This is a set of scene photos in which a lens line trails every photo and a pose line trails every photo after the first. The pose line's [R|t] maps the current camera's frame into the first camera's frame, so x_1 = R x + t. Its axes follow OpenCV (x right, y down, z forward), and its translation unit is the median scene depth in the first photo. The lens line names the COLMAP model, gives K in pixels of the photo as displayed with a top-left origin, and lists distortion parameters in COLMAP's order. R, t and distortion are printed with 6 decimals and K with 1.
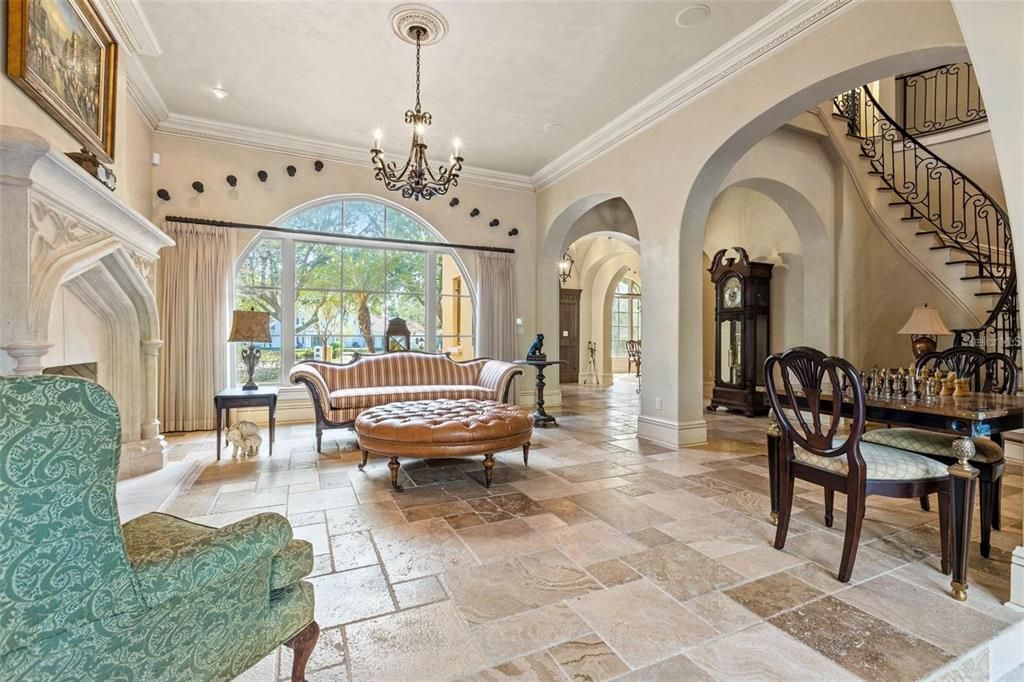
lens RADIAL K [[463.6, 0, 512.6], [0, 463.6, 337.5], [0, 0, 1]] dist [0.000608, -0.001363]
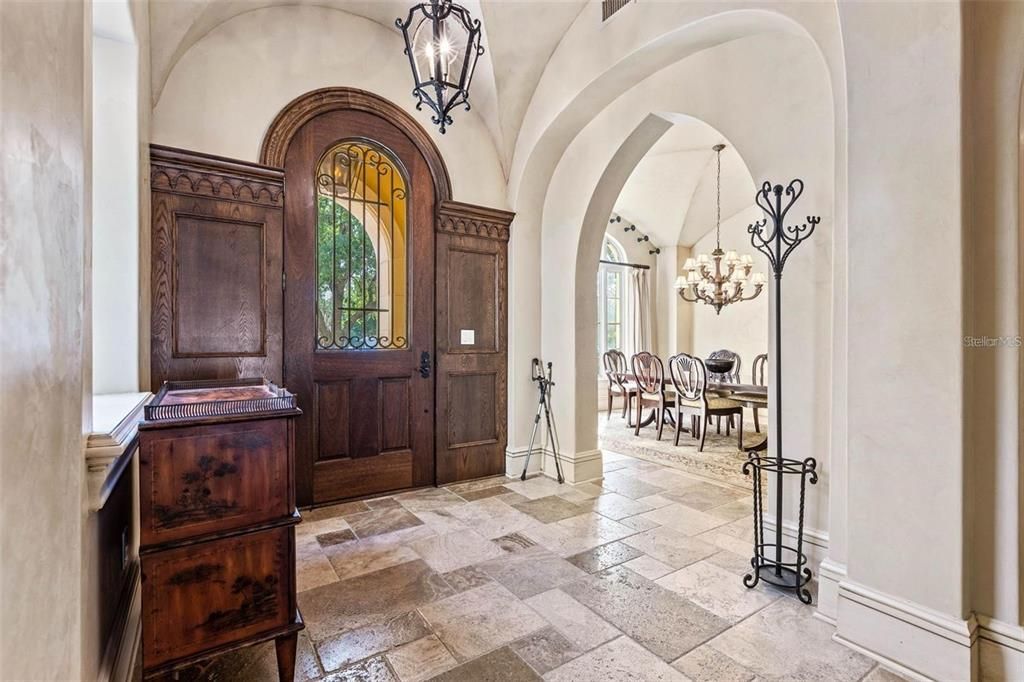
lens RADIAL K [[463.6, 0, 512.6], [0, 463.6, 337.5], [0, 0, 1]] dist [0.000608, -0.001363]
pose [[0.989144, -0.001926, 0.146938, 0.096695], [0.002852, 0.999977, -0.006090, -0.005966], [-0.146923, 0.006443, 0.989127, 0.655901]]
